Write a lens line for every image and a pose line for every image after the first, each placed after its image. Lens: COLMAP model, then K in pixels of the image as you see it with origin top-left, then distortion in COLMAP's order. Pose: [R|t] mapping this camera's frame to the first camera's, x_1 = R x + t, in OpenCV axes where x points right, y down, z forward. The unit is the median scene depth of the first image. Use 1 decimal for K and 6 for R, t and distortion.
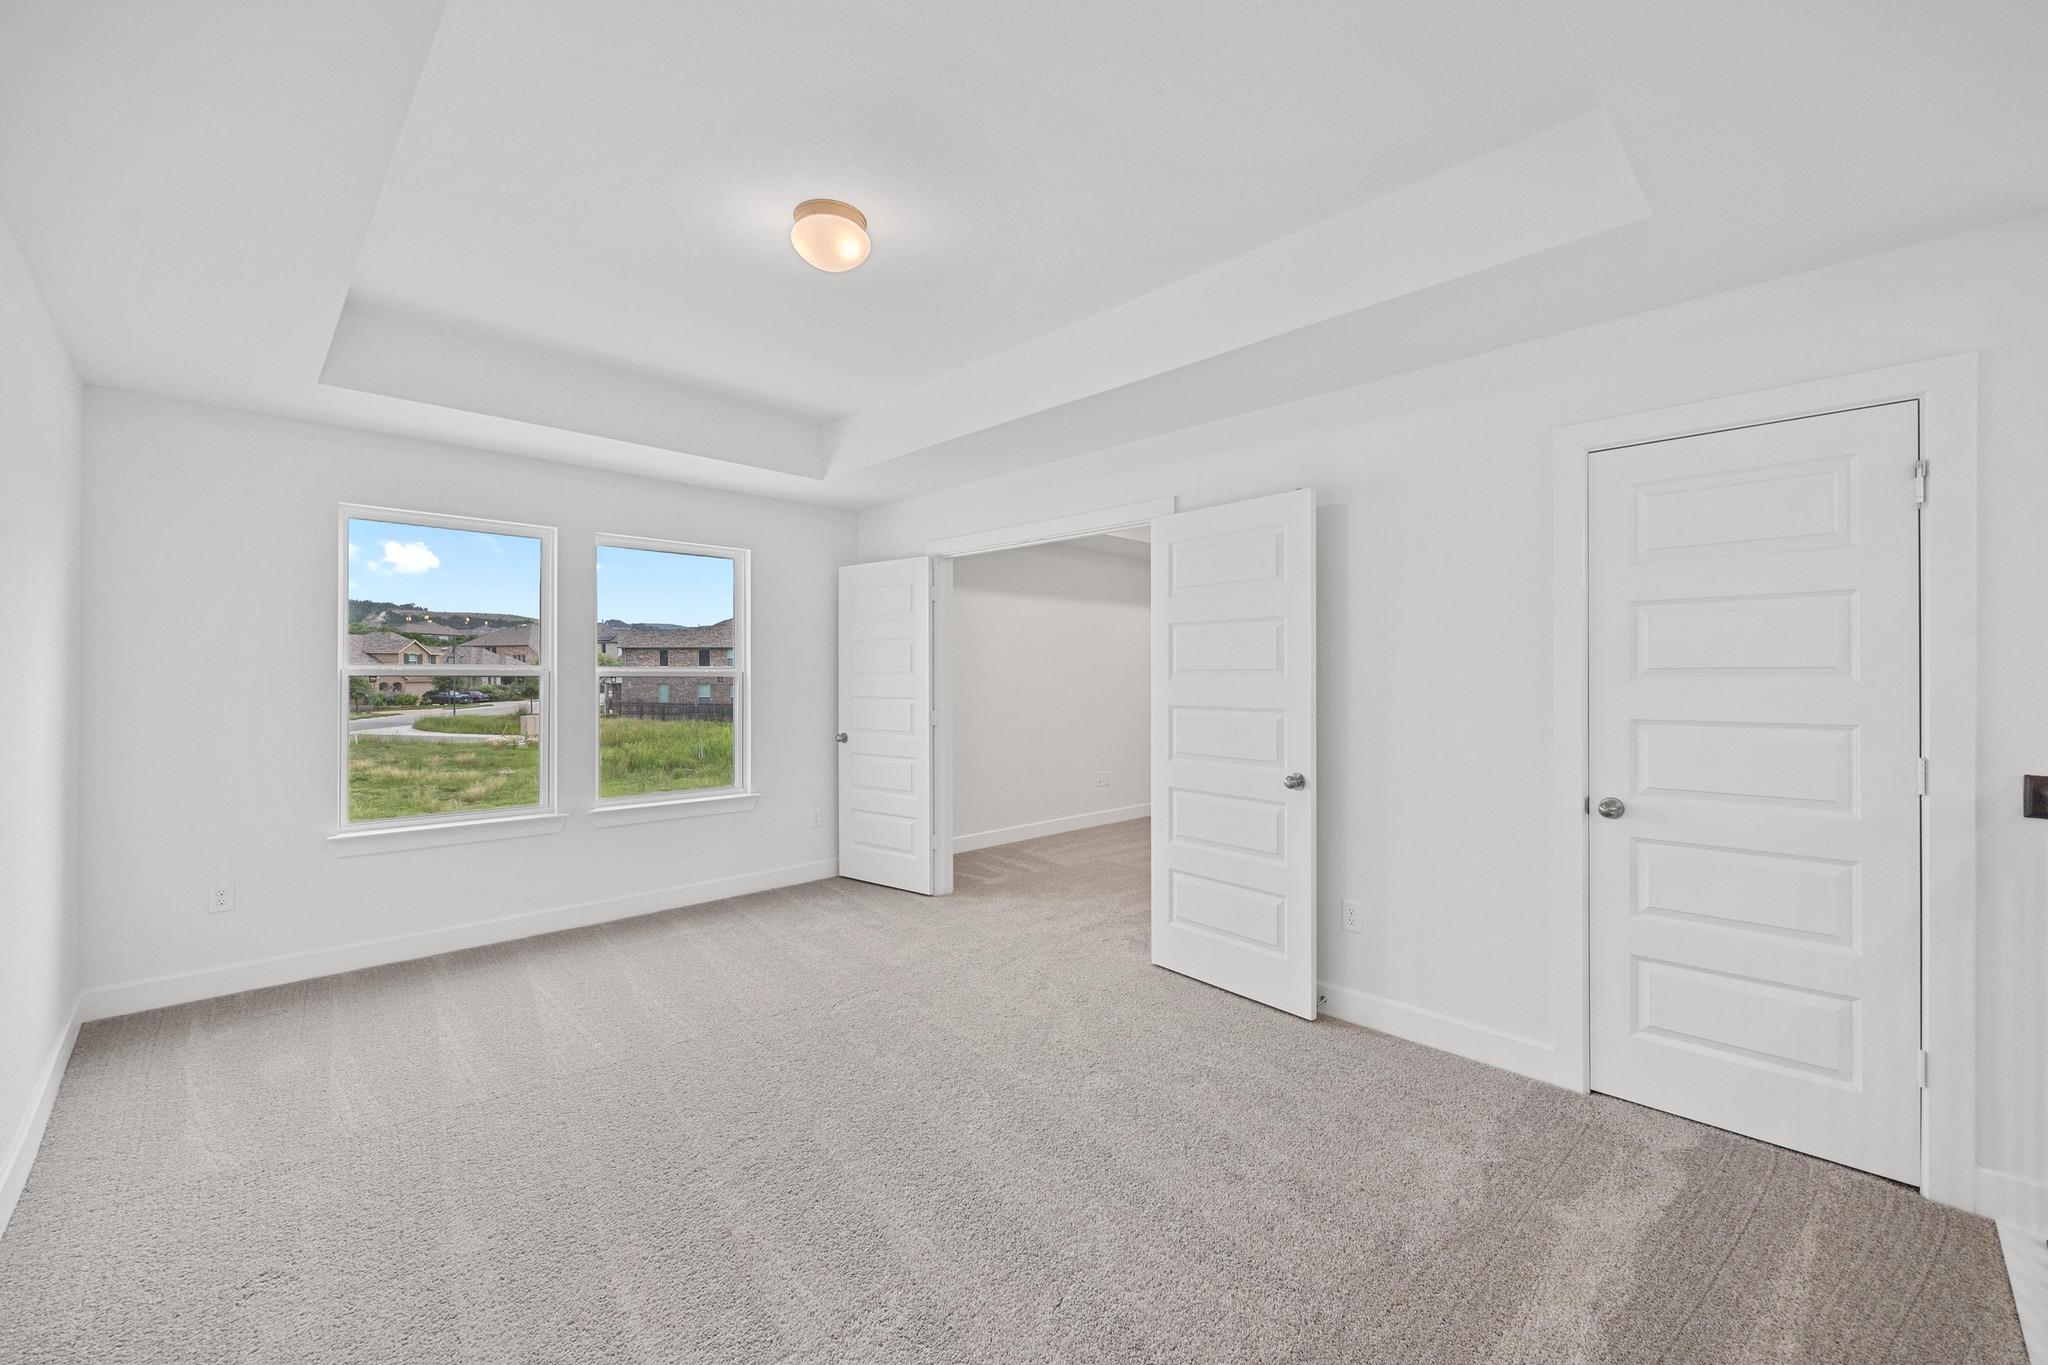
lens RADIAL K [[795.5, 0, 1022.5], [0, 795.5, 674.2], [0, 0, 1]] dist [-0.003888, -0.000272]
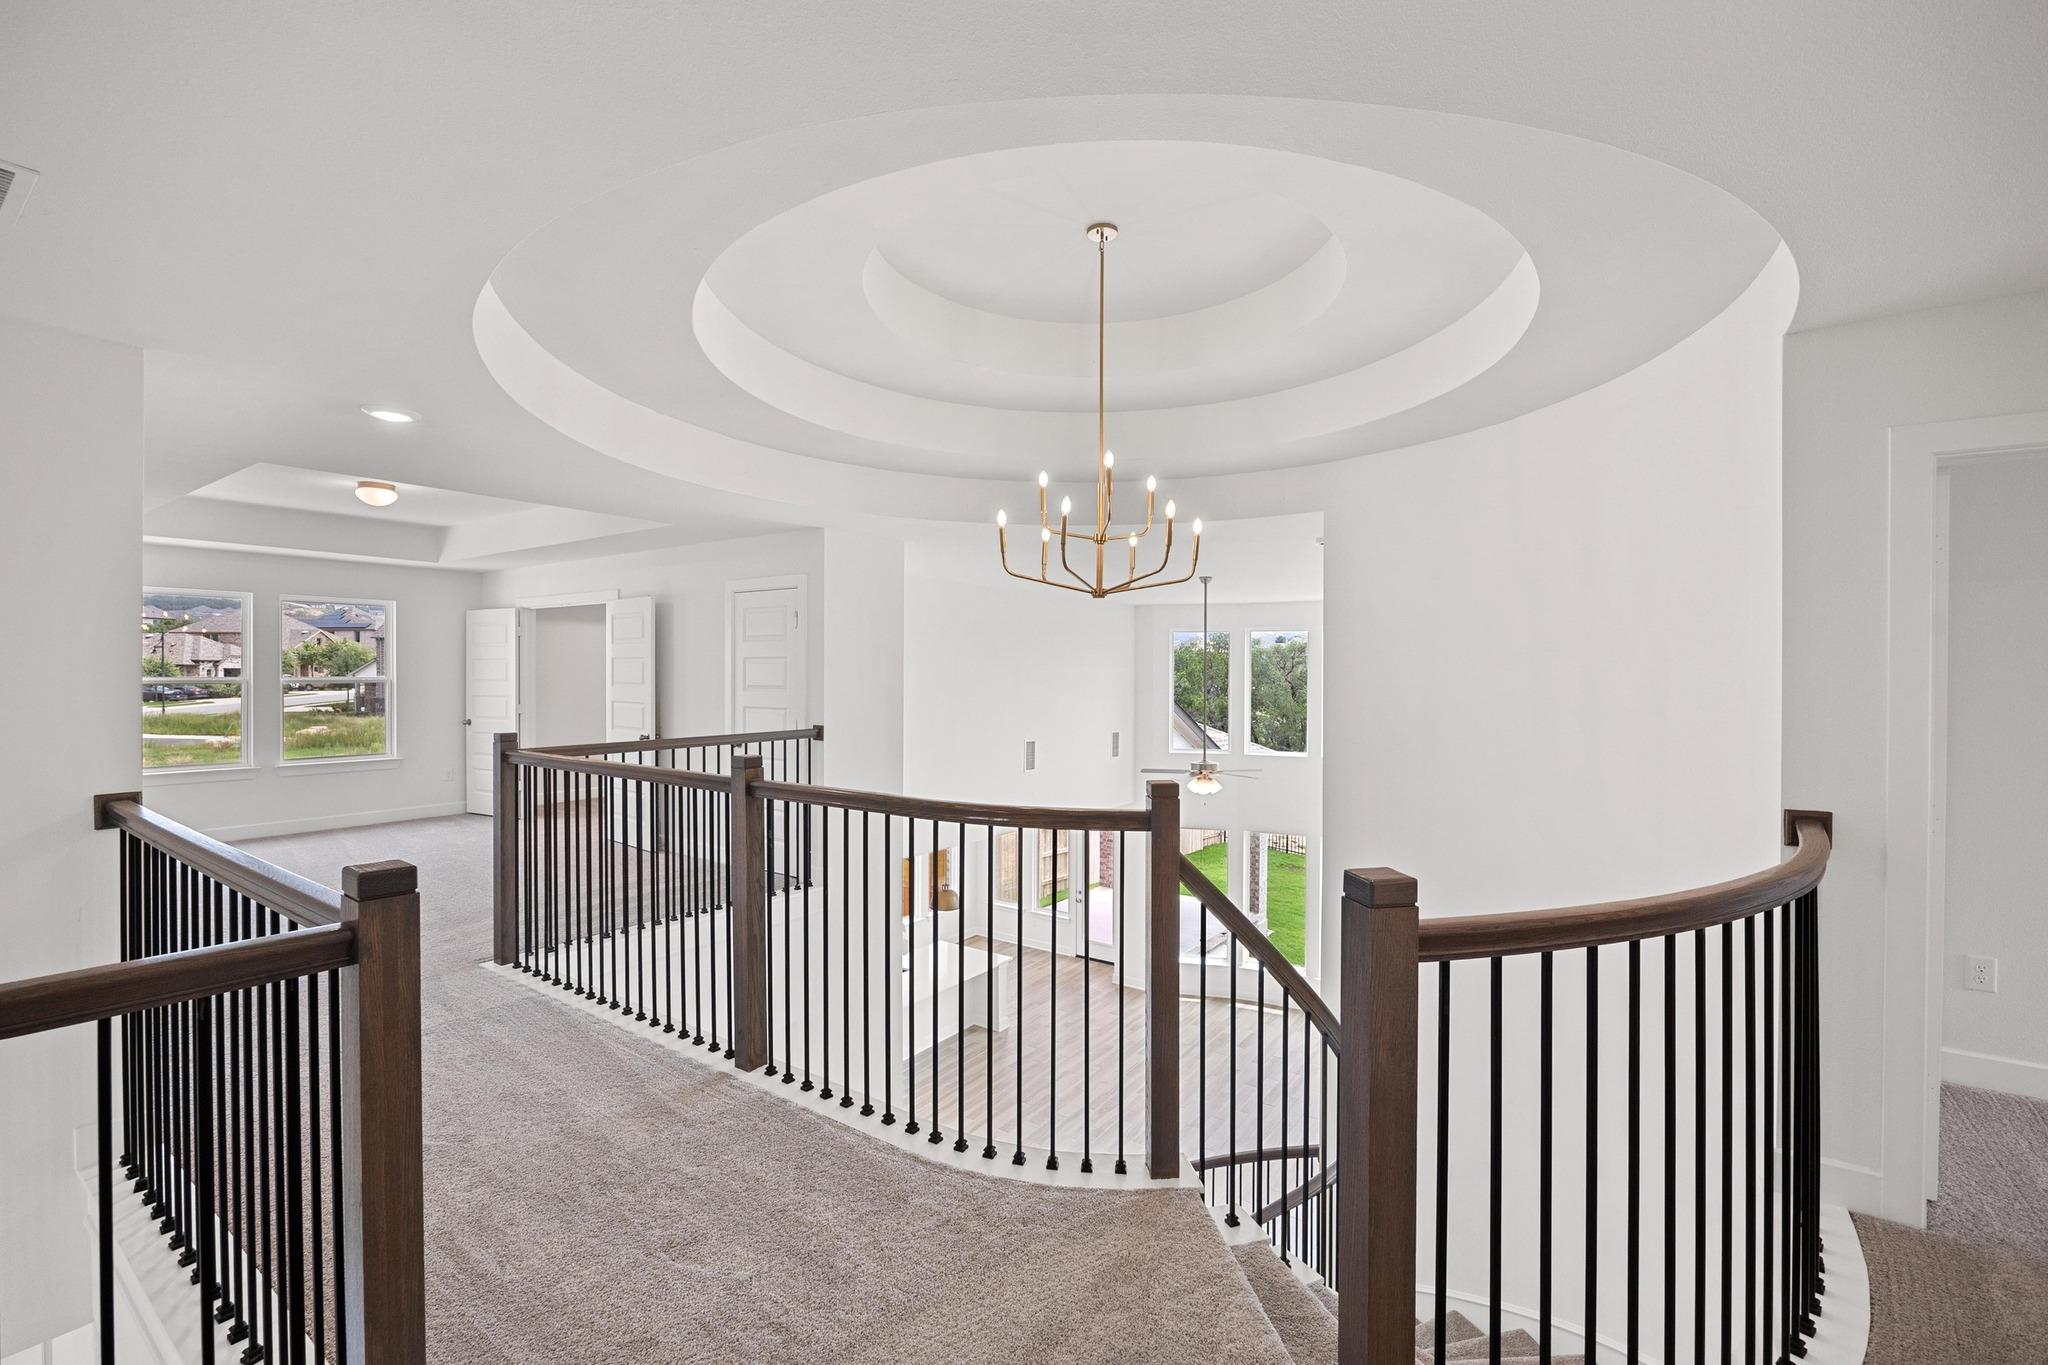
lens RADIAL K [[898.0, 0, 1029.2], [0, 898.0, 675.7], [0, 0, 1]] dist [0.001502, 0.000031]
pose [[0.989020, 0.004015, 0.147724, 0.292304], [-0.005451, 0.999942, 0.009315, -0.015706], [-0.147678, -0.010018, 0.988985, -0.434519]]
